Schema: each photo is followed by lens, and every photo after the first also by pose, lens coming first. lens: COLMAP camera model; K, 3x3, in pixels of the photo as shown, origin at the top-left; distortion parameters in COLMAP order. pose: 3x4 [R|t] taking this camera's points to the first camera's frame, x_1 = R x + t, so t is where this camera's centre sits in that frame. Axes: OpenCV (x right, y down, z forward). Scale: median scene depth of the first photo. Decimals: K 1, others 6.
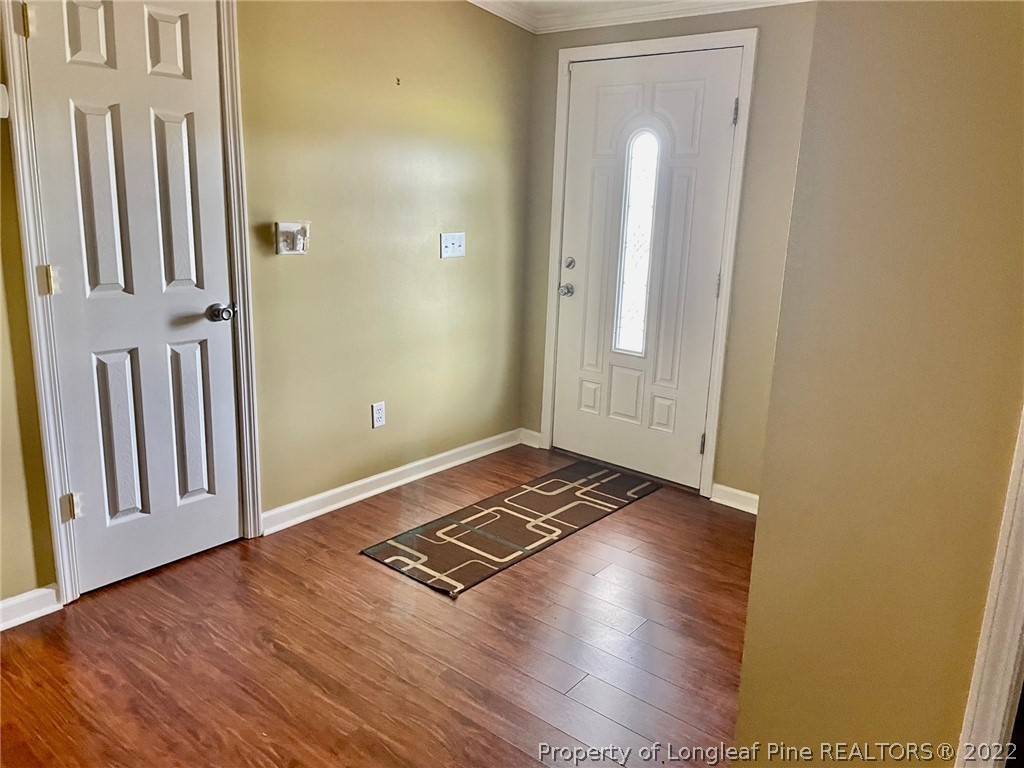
lens RADIAL K [[770.7, 0, 514.5], [0, 770.7, 367.1], [0, 0, 1]] dist [0.107466, -0.134437]
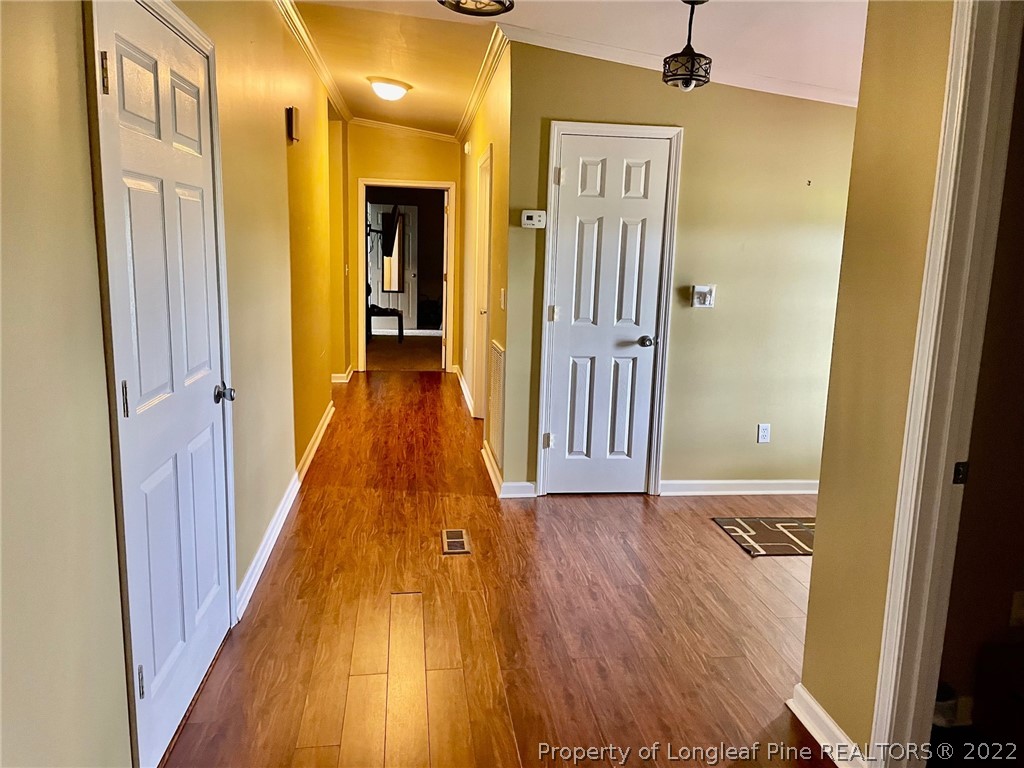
lens RADIAL K [[770.7, 0, 514.5], [0, 770.7, 367.1], [0, 0, 1]] dist [0.107466, -0.134437]
pose [[0.731130, 0.094046, -0.675725, 0.486853], [-0.154838, 0.987481, -0.030098, 0.069717], [0.664436, 0.126633, 0.736539, -0.317760]]
